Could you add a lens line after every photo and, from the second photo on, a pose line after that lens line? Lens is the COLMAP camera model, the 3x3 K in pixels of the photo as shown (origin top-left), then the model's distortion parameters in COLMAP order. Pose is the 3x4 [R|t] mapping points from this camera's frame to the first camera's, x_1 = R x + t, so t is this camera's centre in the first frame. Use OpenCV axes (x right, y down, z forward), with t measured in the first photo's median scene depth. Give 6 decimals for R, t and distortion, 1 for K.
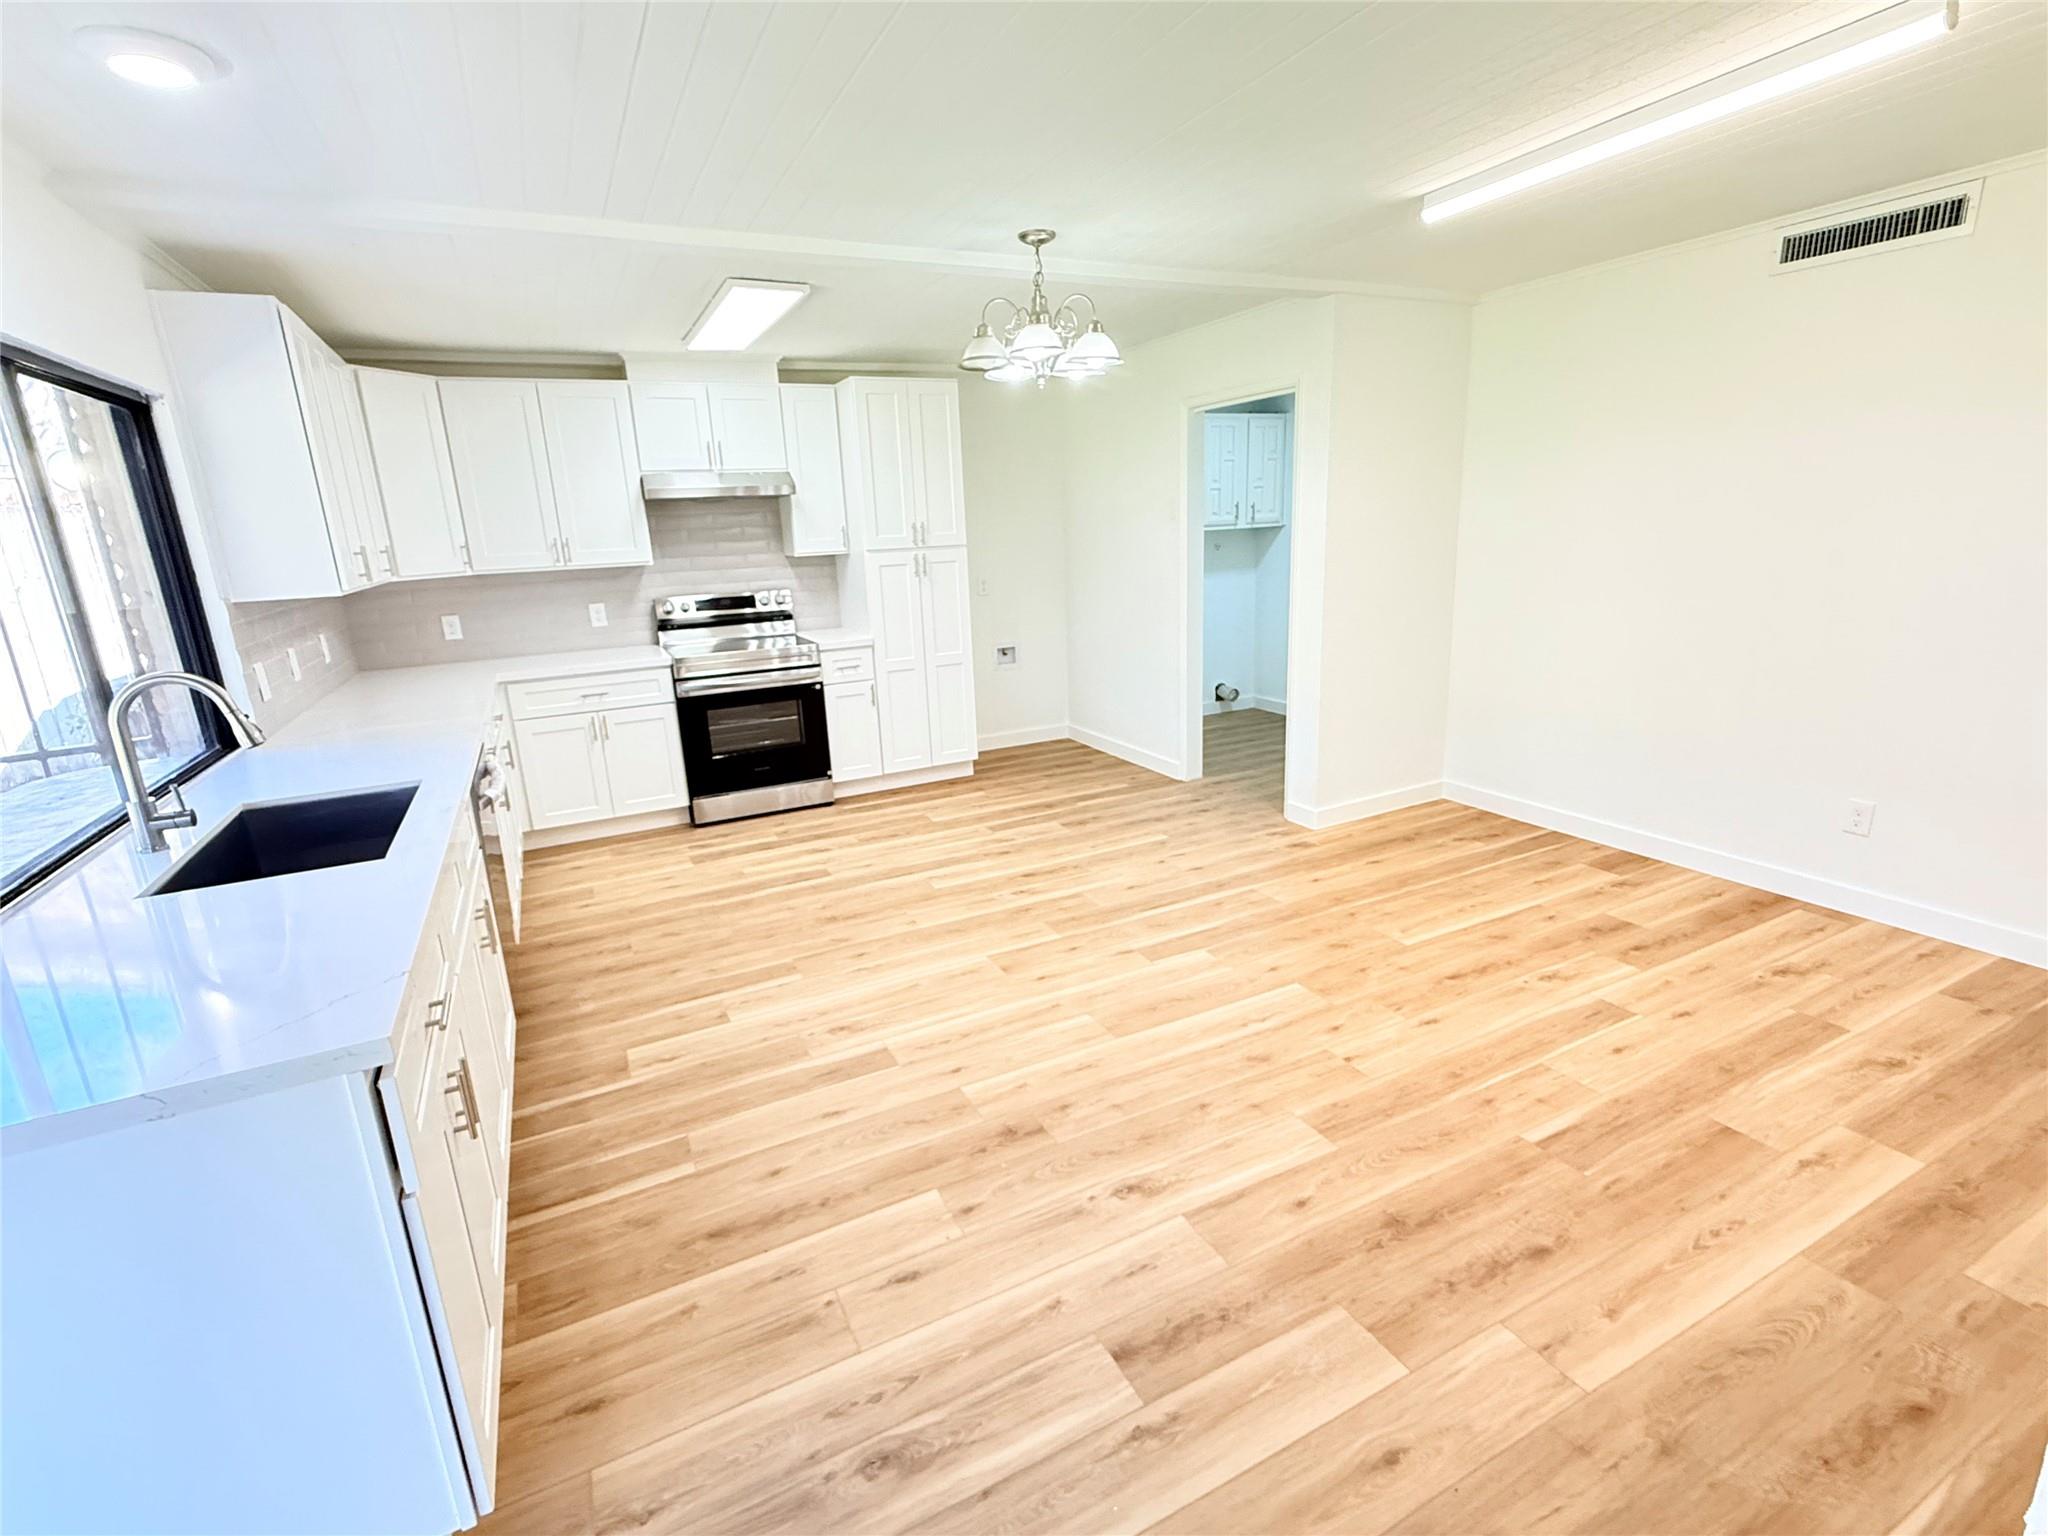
lens RADIAL K [[943.7, 0, 1022.1], [0, 943.7, 764.2], [0, 0, 1]] dist [0.000527, -0.001238]
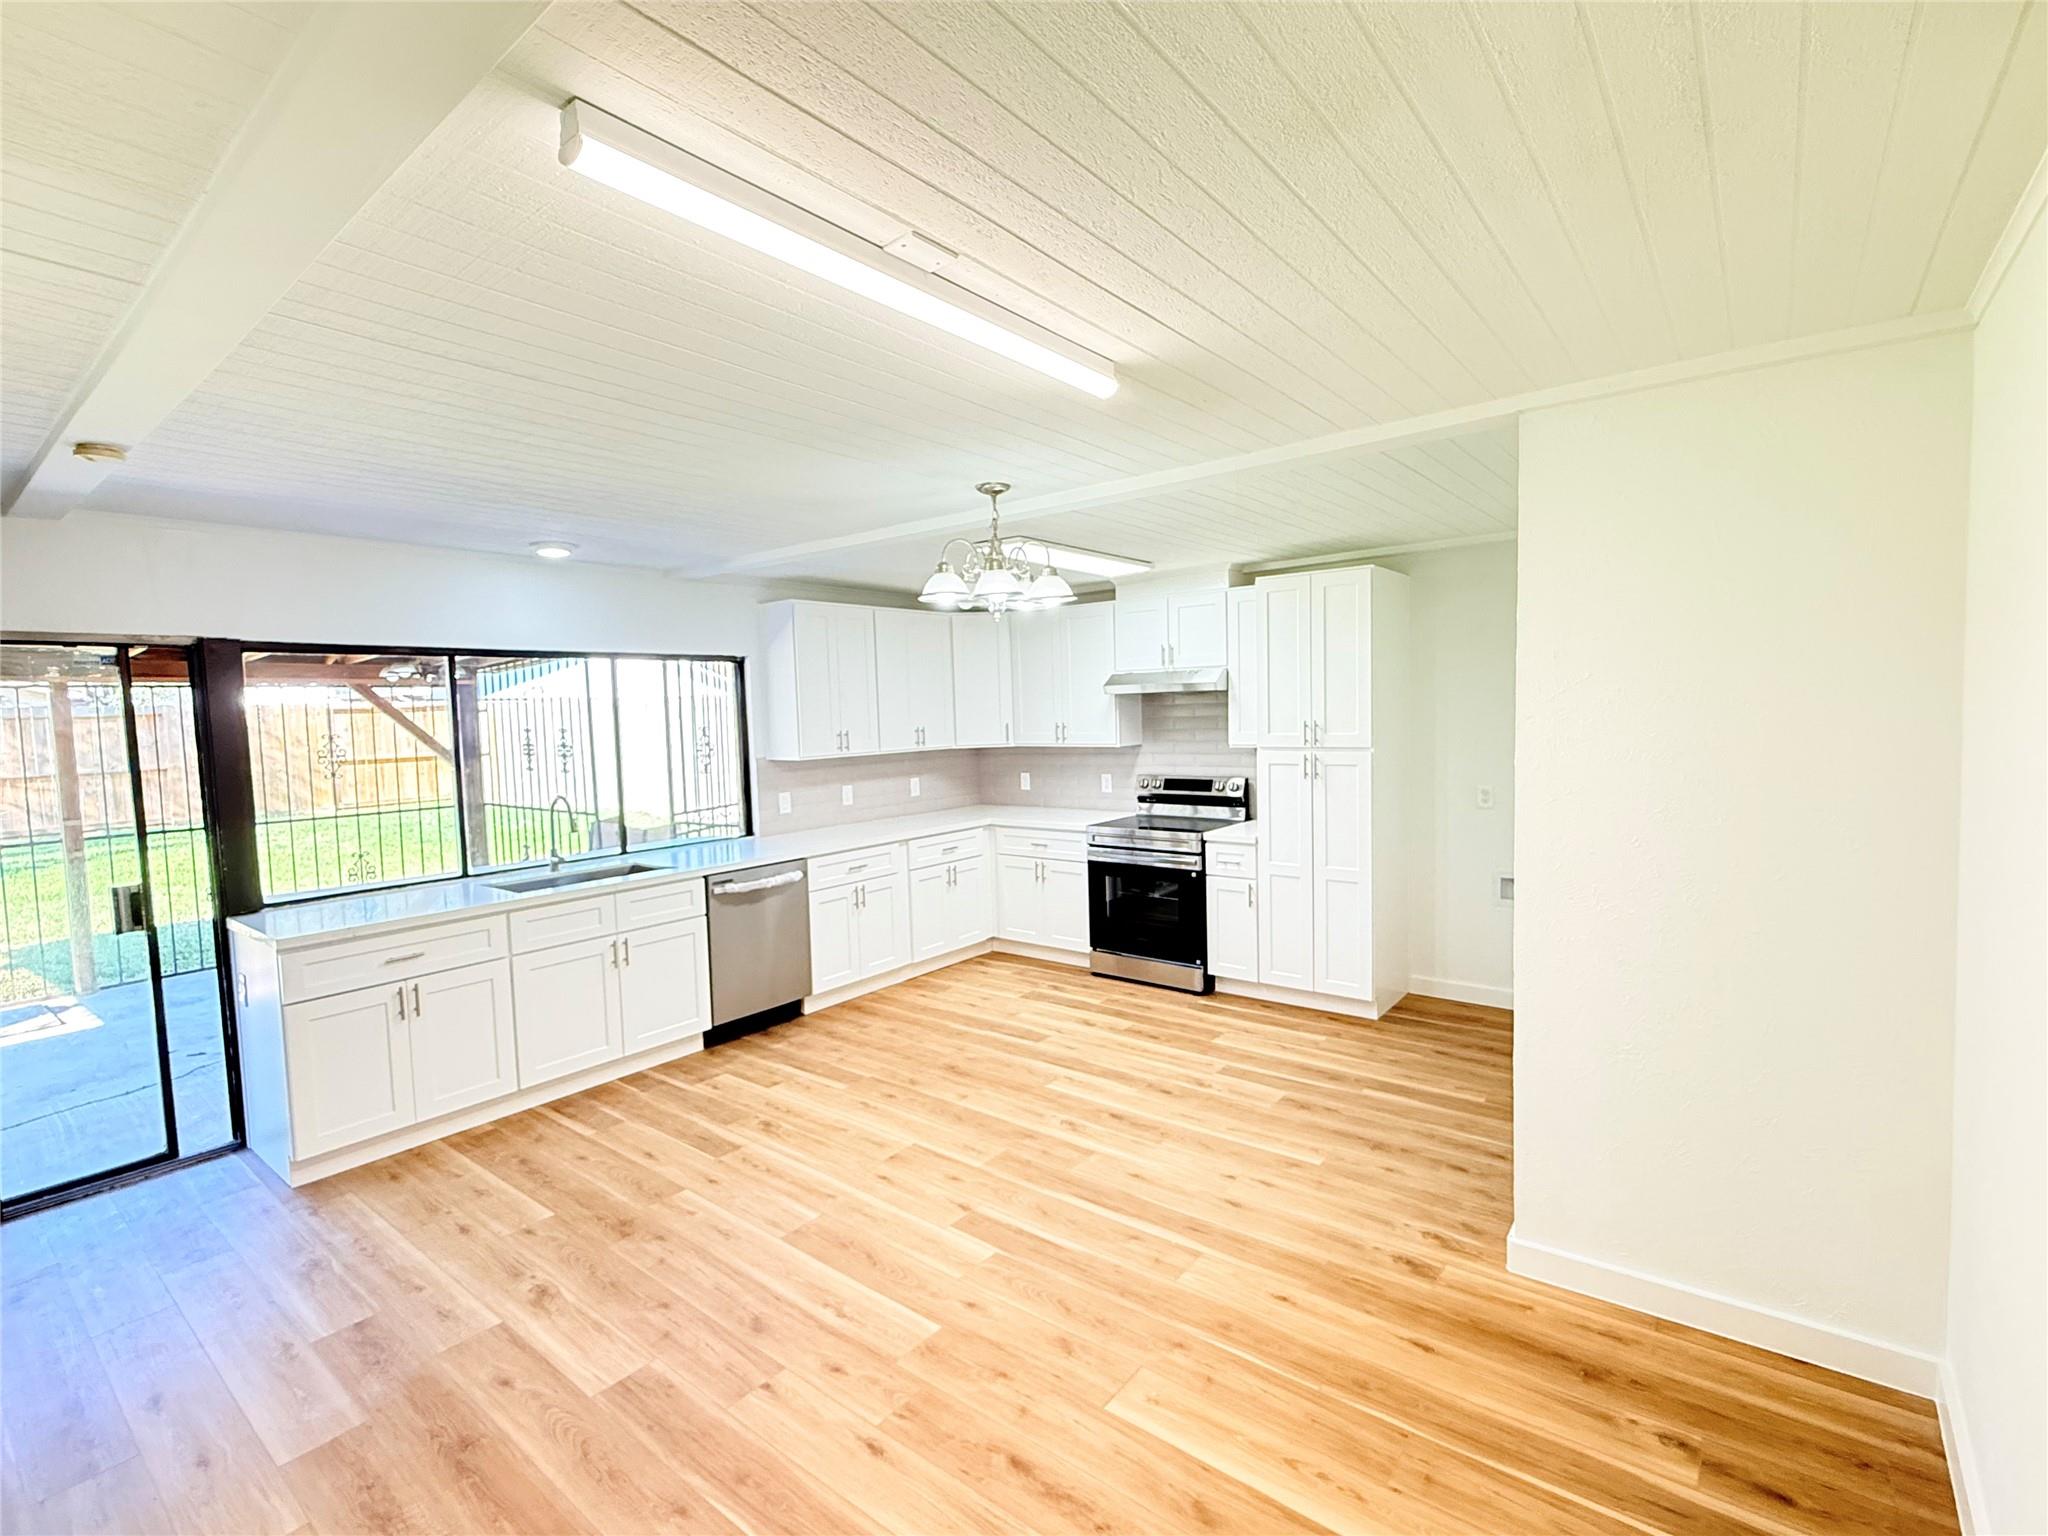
lens RADIAL K [[943.7, 0, 1024.8], [0, 943.7, 772.9], [0, 0, 1]] dist [0.000527, -0.001238]
pose [[0.426343, 0.095279, -0.899530, 0.733262], [-0.218694, 0.975794, -0.000296, -0.179635], [0.877727, 0.196848, 0.436860, 0.451193]]
